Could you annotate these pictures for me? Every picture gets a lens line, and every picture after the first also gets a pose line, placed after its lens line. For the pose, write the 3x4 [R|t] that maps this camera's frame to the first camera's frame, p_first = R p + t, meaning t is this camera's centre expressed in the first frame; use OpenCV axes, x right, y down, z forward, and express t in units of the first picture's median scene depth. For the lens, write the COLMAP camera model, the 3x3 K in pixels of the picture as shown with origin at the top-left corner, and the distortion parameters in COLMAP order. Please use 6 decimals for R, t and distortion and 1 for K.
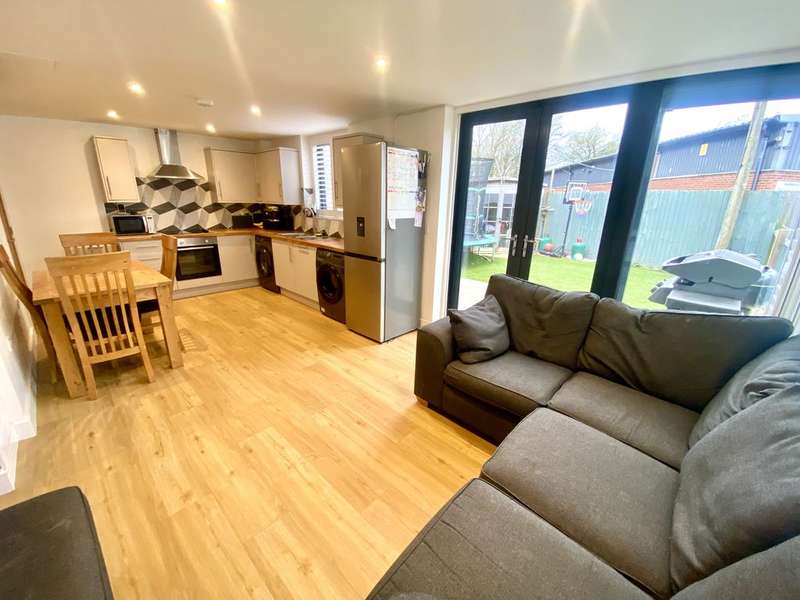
lens RADIAL K [[322.8, 0, 400.0], [0, 322.8, 300.0], [0, 0, 1]] dist [0.027110, -0.026755]
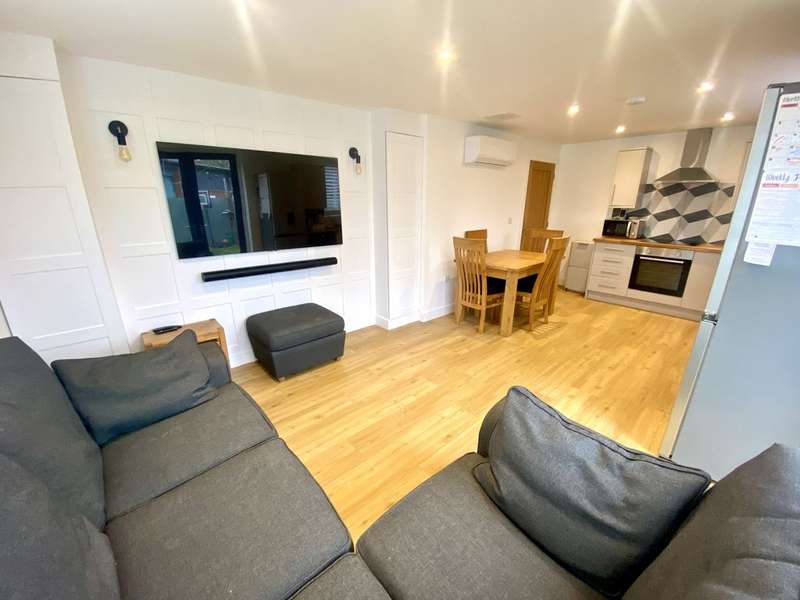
lens RADIAL K [[322.8, 0, 400.0], [0, 322.8, 300.0], [0, 0, 1]] dist [0.027110, -0.026755]
pose [[-0.095587, 0.273920, -0.956990, 0.459209], [-0.298747, 0.909179, 0.290075, -0.145049], [0.949533, 0.313625, -0.005073, 0.498737]]
